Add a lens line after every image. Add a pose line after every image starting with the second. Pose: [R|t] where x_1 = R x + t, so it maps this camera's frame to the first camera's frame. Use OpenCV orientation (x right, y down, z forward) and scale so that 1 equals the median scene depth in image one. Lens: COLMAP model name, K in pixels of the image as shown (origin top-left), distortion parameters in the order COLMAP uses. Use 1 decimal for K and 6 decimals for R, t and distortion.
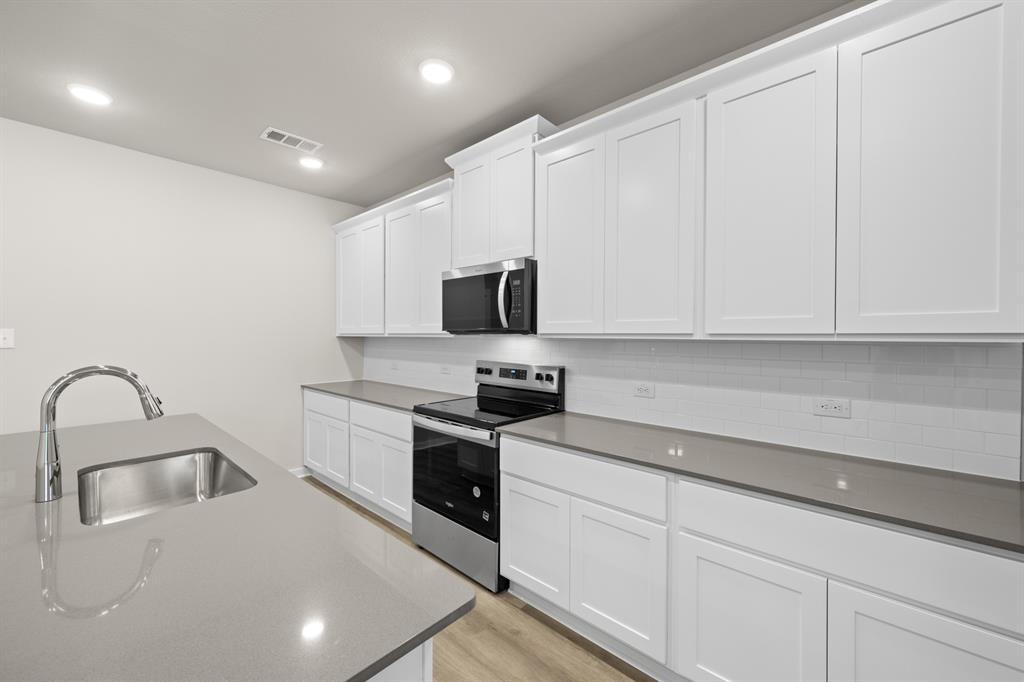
lens RADIAL K [[402.9, 0, 515.0], [0, 402.9, 337.8], [0, 0, 1]] dist [0.000758, -0.000357]
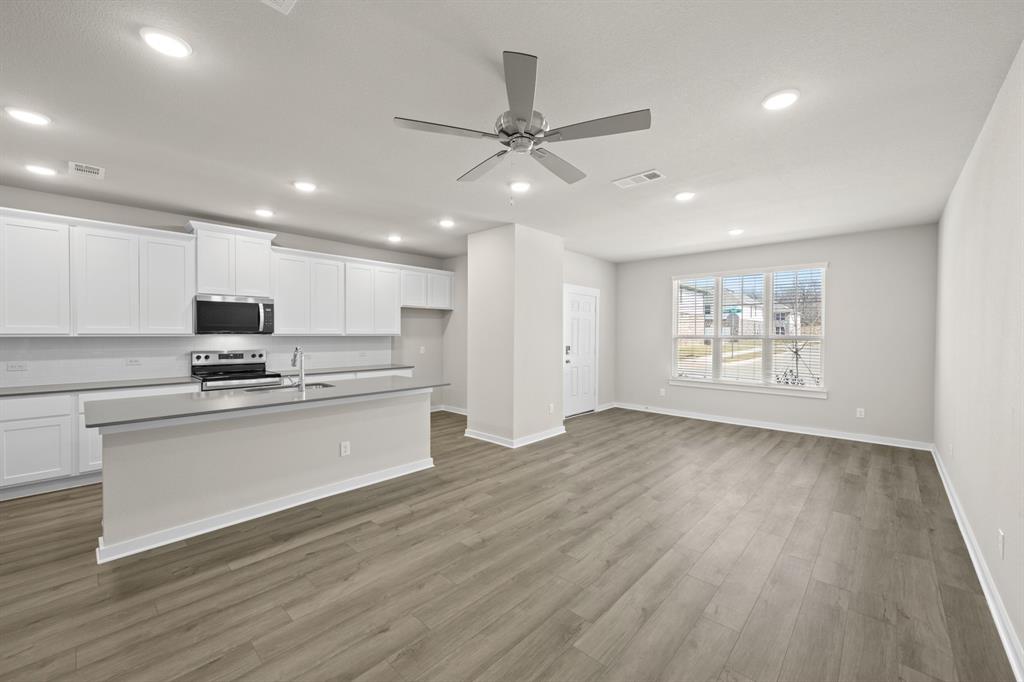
lens RADIAL K [[402.9, 0, 514.1], [0, 402.9, 337.3], [0, 0, 1]] dist [0.000758, -0.000357]
pose [[0.008630, -0.014863, 0.999852, -1.909983], [0.002129, 0.999888, 0.014845, -0.019499], [-0.999960, 0.002000, 0.008660, -0.282327]]
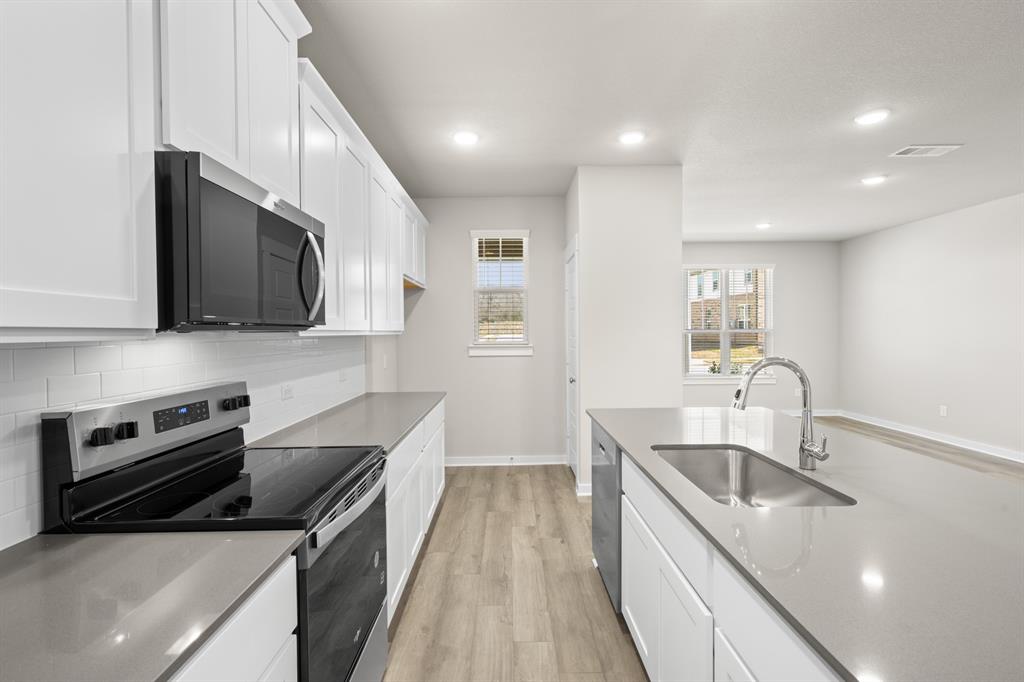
lens RADIAL K [[465.4, 0, 516.5], [0, 465.4, 336.3], [0, 0, 1]] dist [0.003037, 0.000040]
pose [[-0.687140, -0.007601, 0.726486, -0.719436], [0.008811, 0.999785, 0.018794, -0.010601], [-0.726472, 0.019315, -0.686925, 1.176658]]
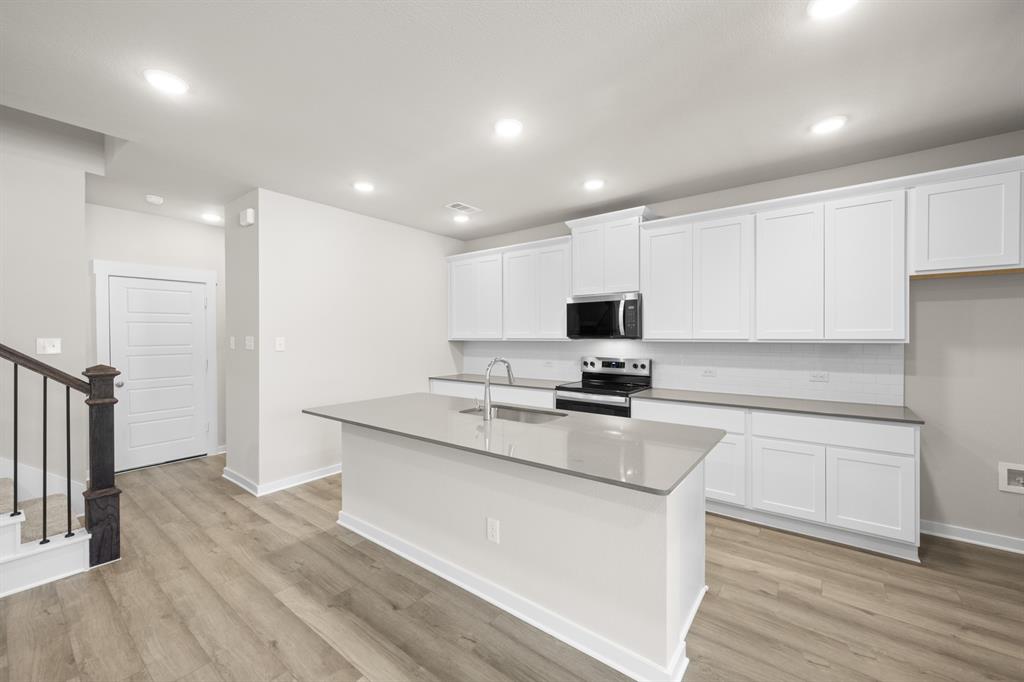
lens RADIAL K [[402.9, 0, 514.3], [0, 402.9, 337.8], [0, 0, 1]] dist [0.000758, -0.000357]
pose [[0.996225, -0.006820, 0.086536, -0.551347], [0.006964, 0.999975, -0.001370, -0.014351], [-0.086524, 0.001967, 0.996248, -0.526932]]
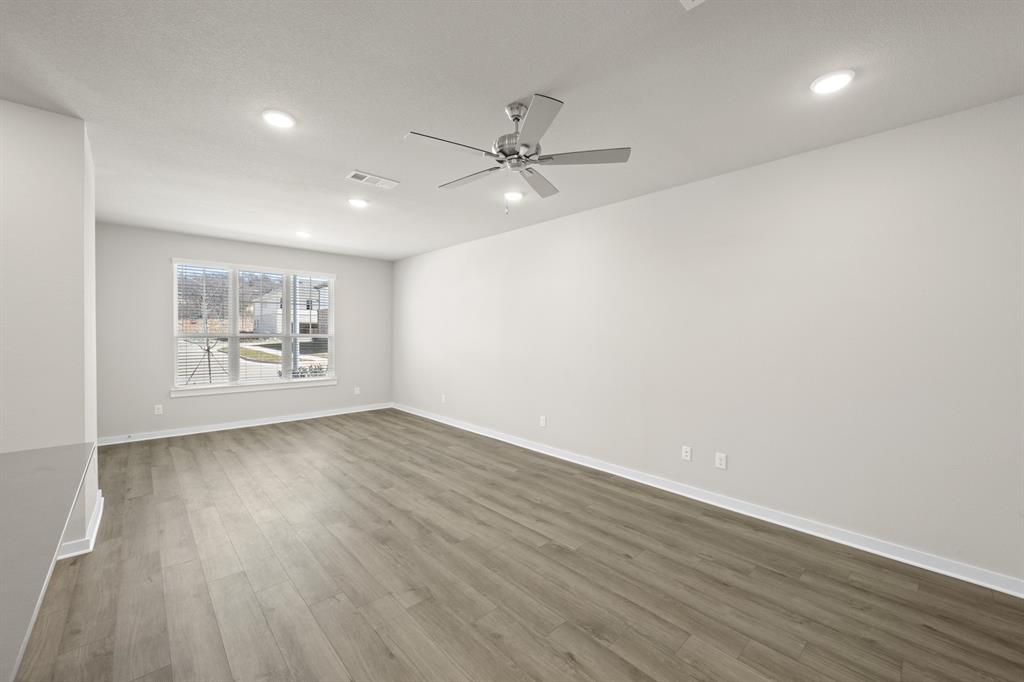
lens RADIAL K [[402.9, 0, 514.9], [0, 402.9, 337.9], [0, 0, 1]] dist [0.000758, -0.000357]
pose [[-0.997033, -0.010922, 0.076198, -1.129337], [-0.009585, 0.999794, 0.017884, -0.024273], [-0.076378, 0.017100, -0.996932, 0.648805]]
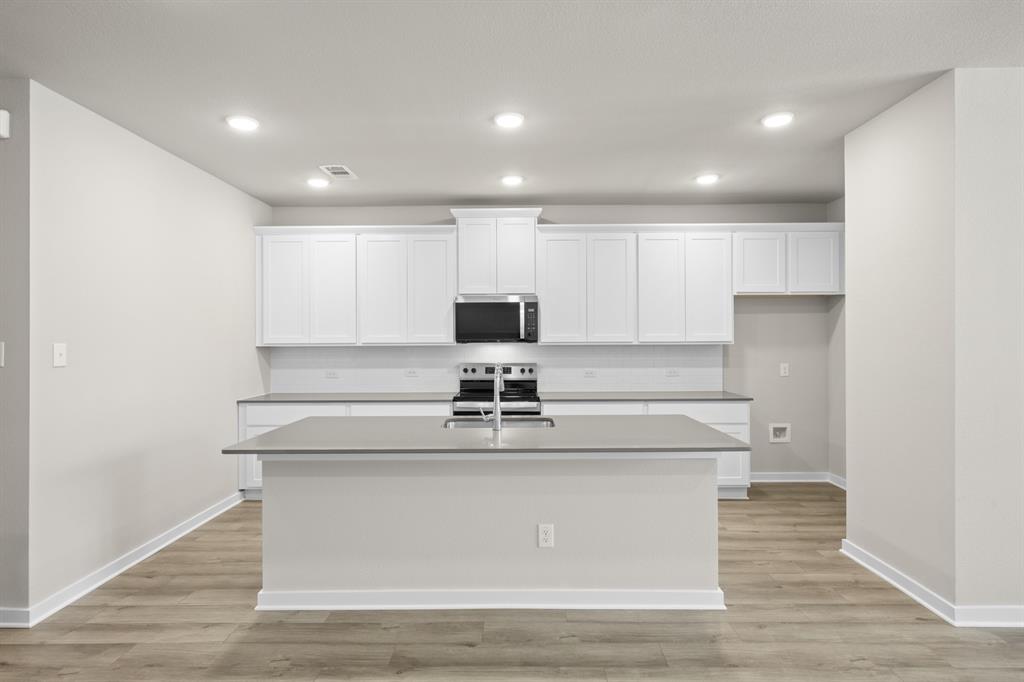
lens RADIAL K [[528.8, 0, 515.1], [0, 528.8, 337.2], [0, 0, 1]] dist [-0.000768, 0.001882]
pose [[0.744740, -0.005906, 0.667329, -1.299161], [0.011713, 0.999922, -0.004223, -0.020709], [-0.667252, 0.010961, 0.744751, -0.460606]]
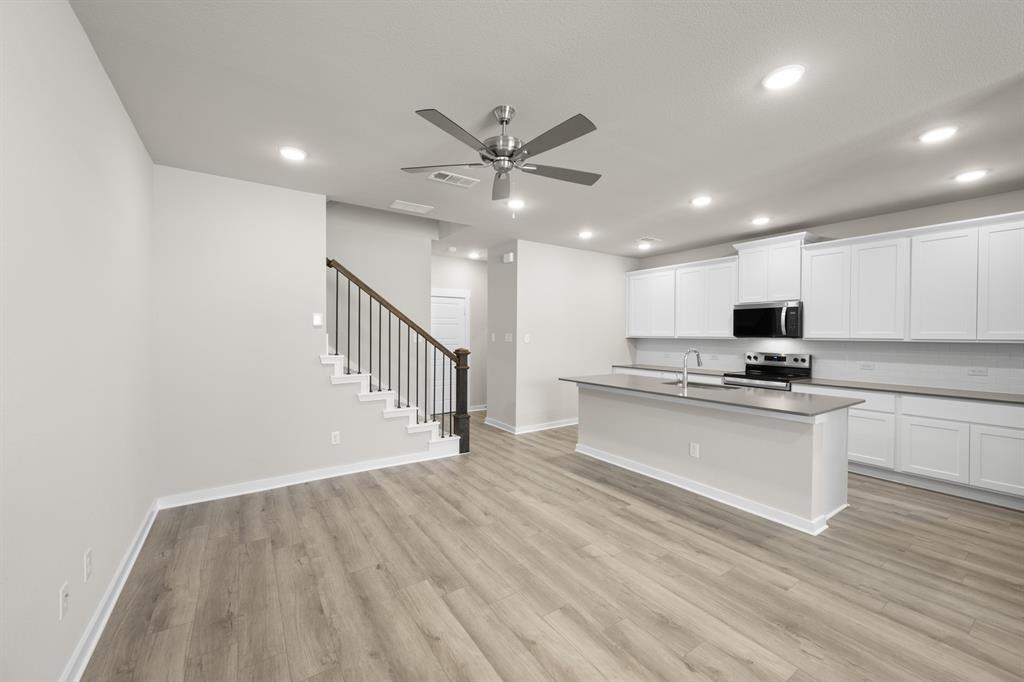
lens RADIAL K [[402.9, 0, 514.8], [0, 402.9, 337.9], [0, 0, 1]] dist [0.000758, -0.000357]
pose [[0.972201, 0.004154, -0.234111, -0.808250], [-0.003501, 0.999989, 0.003204, -0.010304], [0.234121, -0.002295, 0.972205, -1.206439]]
